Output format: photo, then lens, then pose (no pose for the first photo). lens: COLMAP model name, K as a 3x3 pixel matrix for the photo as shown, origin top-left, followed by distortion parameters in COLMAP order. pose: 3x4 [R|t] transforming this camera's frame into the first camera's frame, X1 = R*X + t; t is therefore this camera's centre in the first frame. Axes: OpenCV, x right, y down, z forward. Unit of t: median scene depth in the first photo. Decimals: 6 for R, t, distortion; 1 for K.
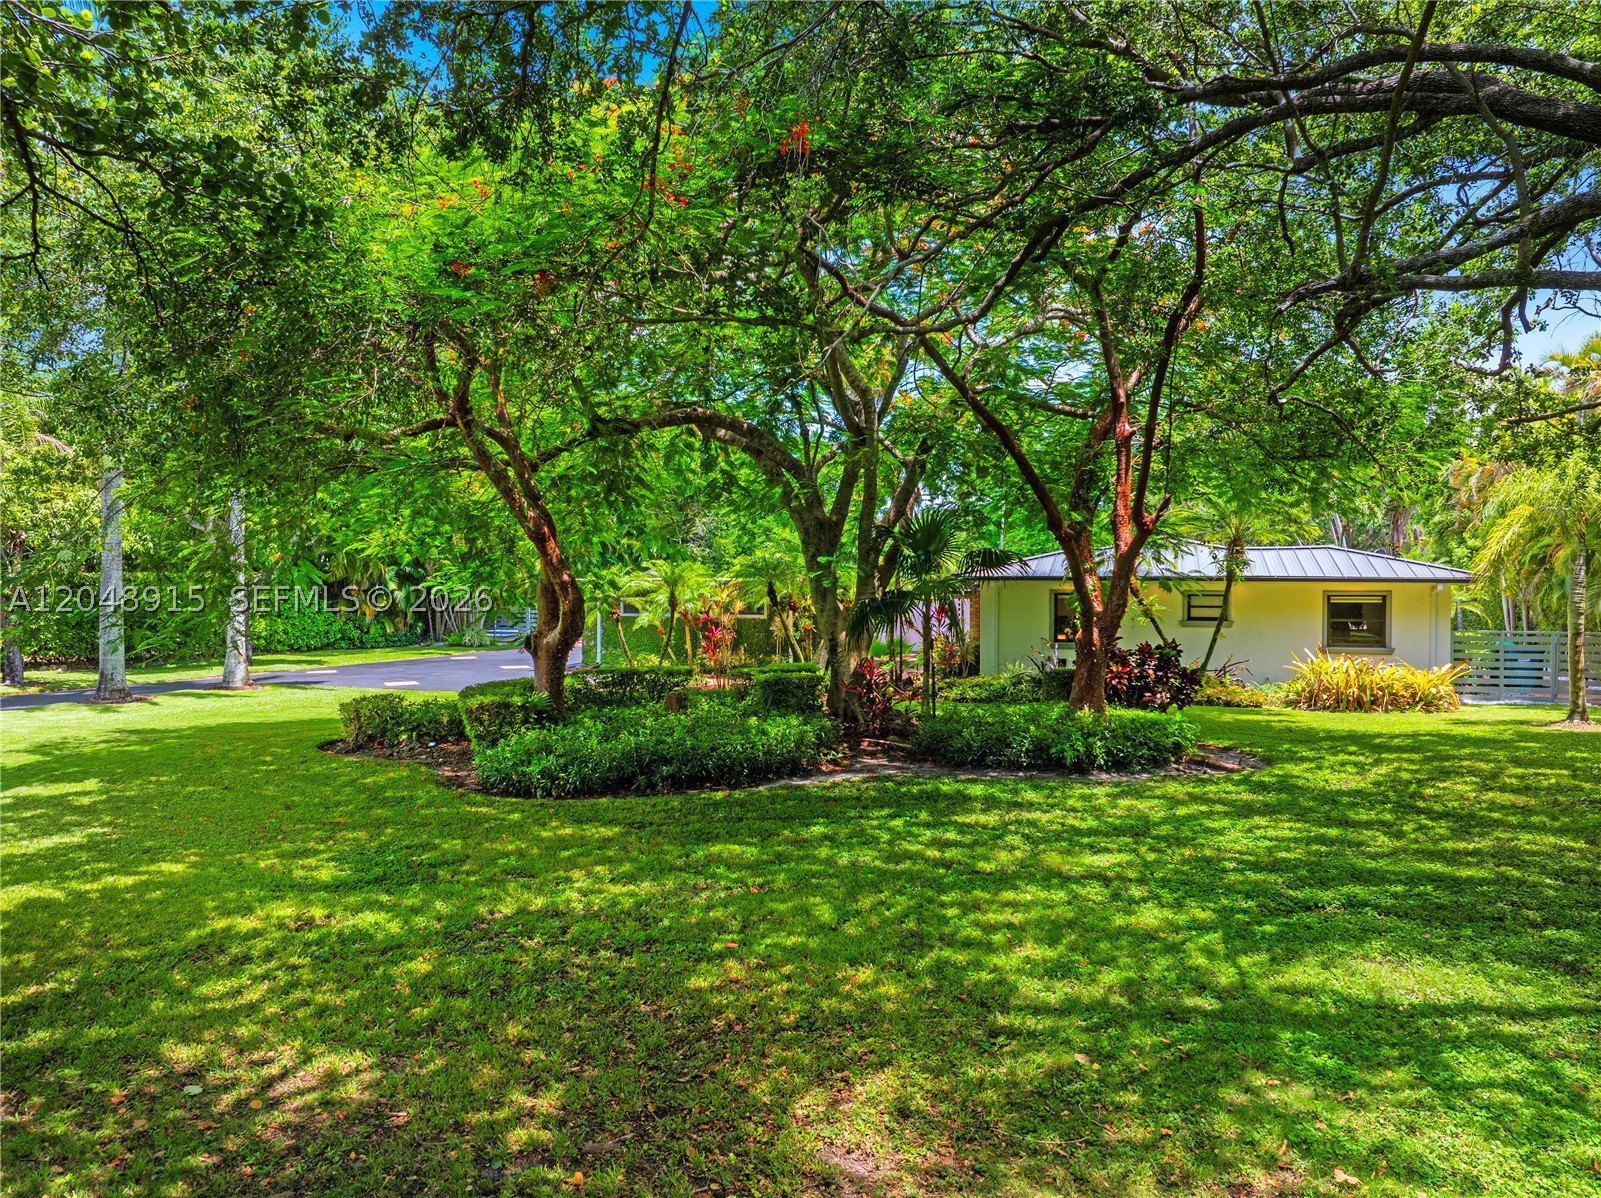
lens RADIAL K [[1118.6, 0, 810.8], [0, 1118.6, 602.4], [0, 0, 1]] dist [-0.007837, -0.020431]
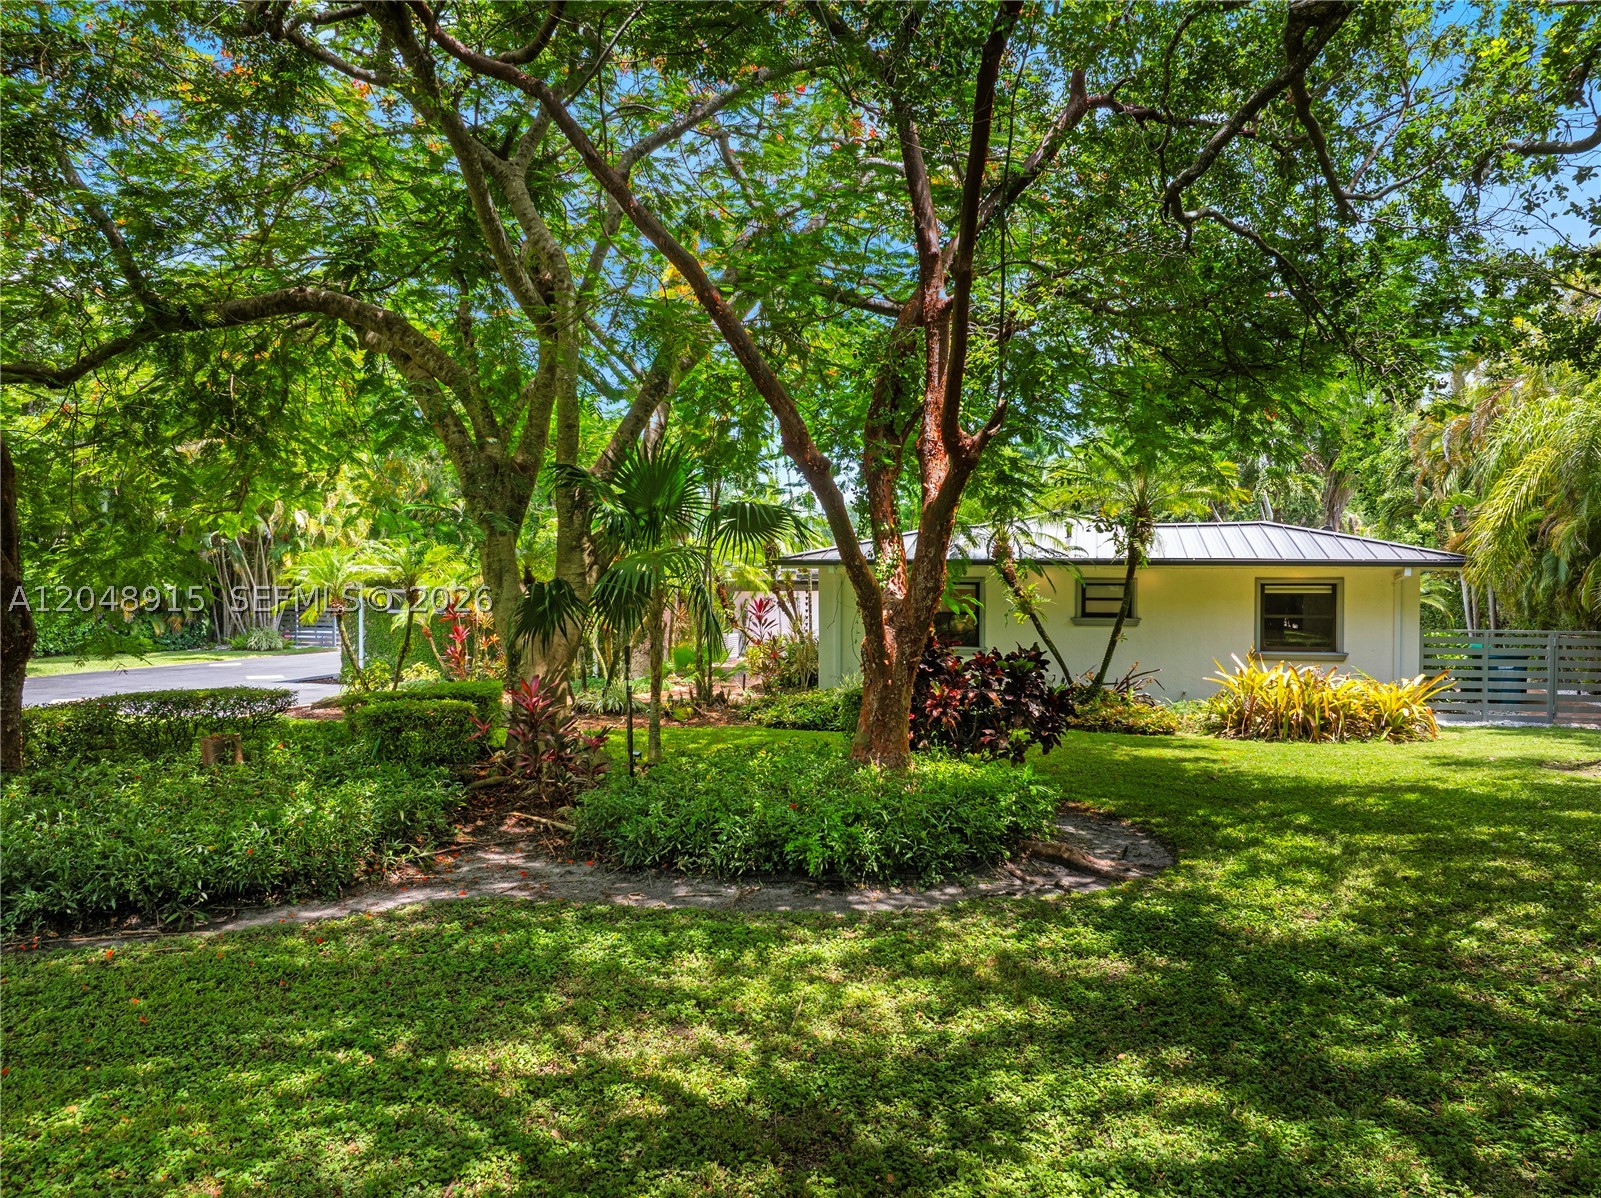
lens RADIAL K [[1147.0, 0, 800.5], [0, 1147.0, 599.0], [0, 0, 1]] dist [-0.001792, -0.010491]
pose [[0.998417, -0.000536, 0.056241, 0.117305], [0.000626, 0.999999, -0.001579, 0.005732], [-0.056240, 0.001611, 0.998416, 0.263429]]
